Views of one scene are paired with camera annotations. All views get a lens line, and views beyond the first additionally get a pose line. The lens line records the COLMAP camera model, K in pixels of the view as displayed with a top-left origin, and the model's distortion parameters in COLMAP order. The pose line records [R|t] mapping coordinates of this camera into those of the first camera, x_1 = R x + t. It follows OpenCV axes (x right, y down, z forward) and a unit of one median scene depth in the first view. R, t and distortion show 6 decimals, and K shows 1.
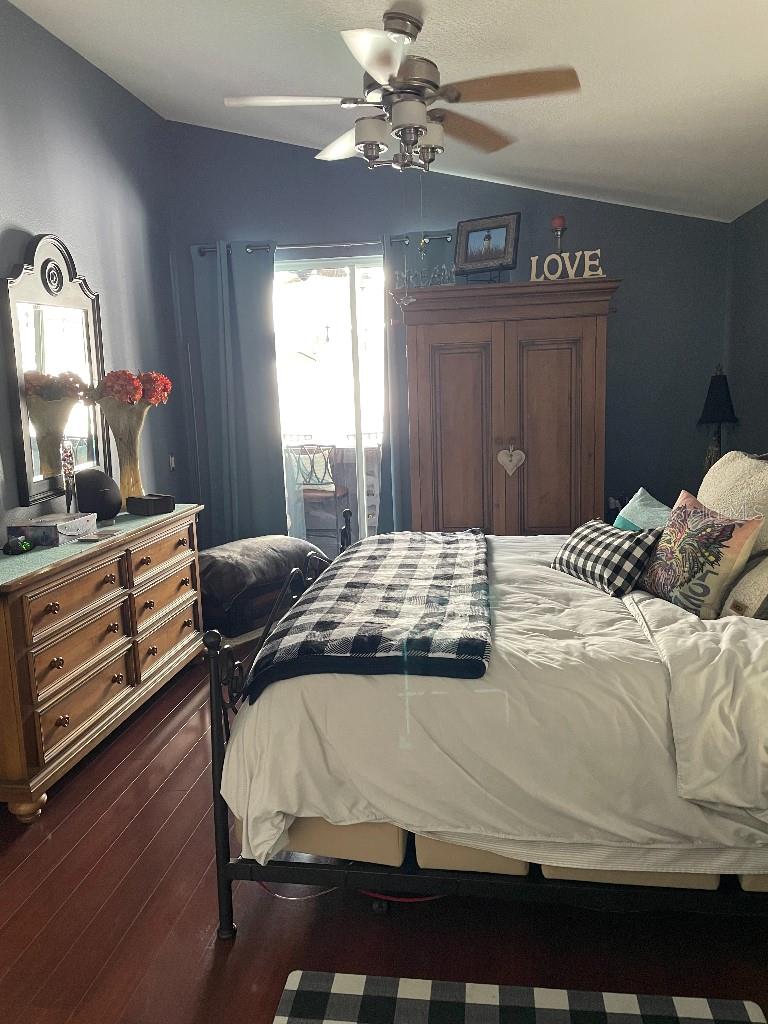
lens RADIAL K [[770.6, 0, 385.7], [0, 770.6, 512.8], [0, 0, 1]] dist [0.051526, -0.057046]
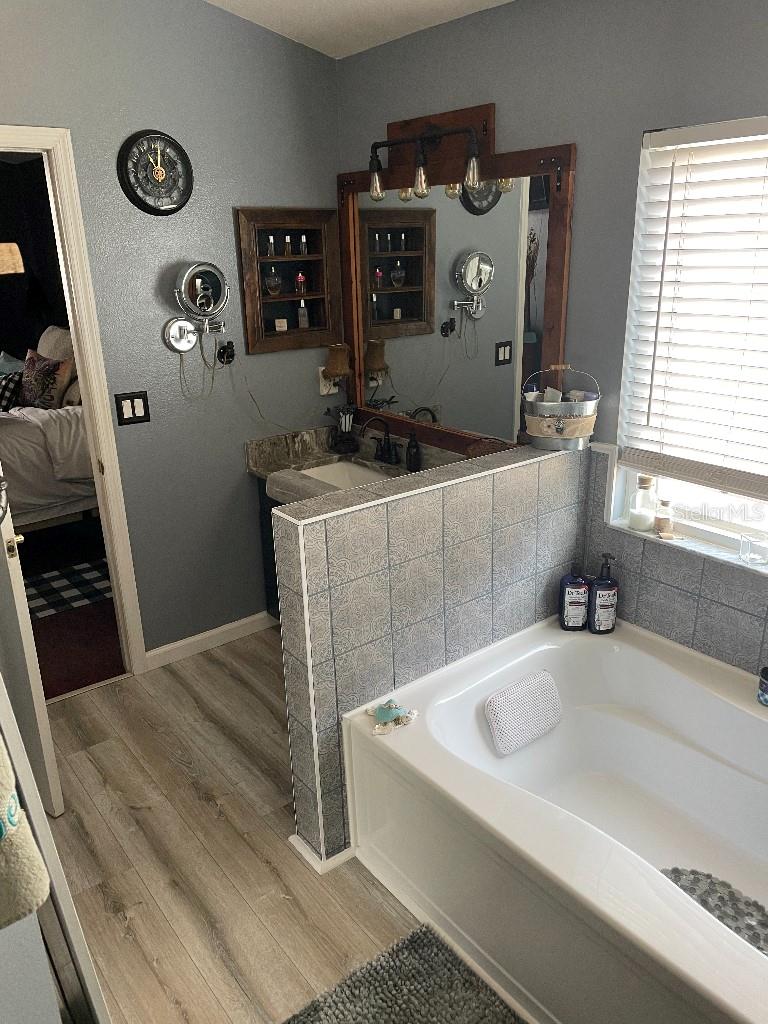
lens RADIAL K [[770.6, 0, 382.5], [0, 770.6, 512.5], [0, 0, 1]] dist [0.051526, -0.057046]
pose [[0.693389, -0.229098, 0.683174, -0.232829], [0.125002, 0.971979, 0.199076, 0.052598], [-0.709638, -0.052639, 0.702597, -0.552113]]
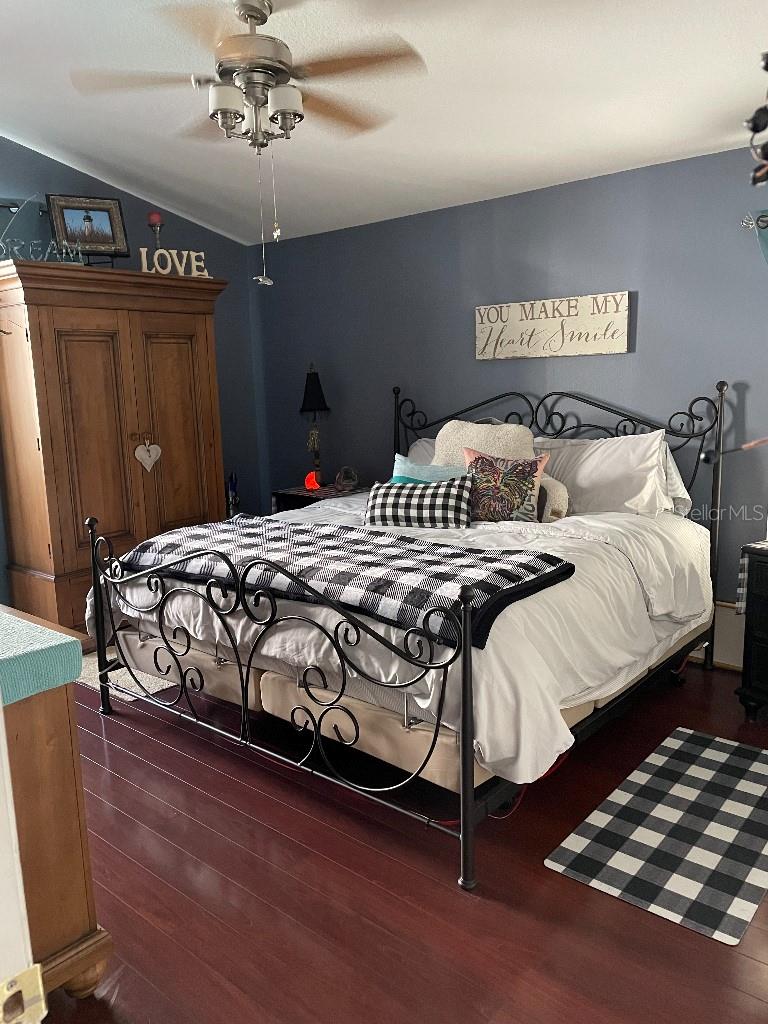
lens RADIAL K [[770.6, 0, 385.9], [0, 770.6, 509.1], [0, 0, 1]] dist [0.051526, -0.057046]
pose [[0.534756, -0.121576, 0.836215, -0.522091], [0.148119, 0.987761, 0.048888, -0.005119], [-0.831924, 0.097716, 0.546219, 0.241561]]
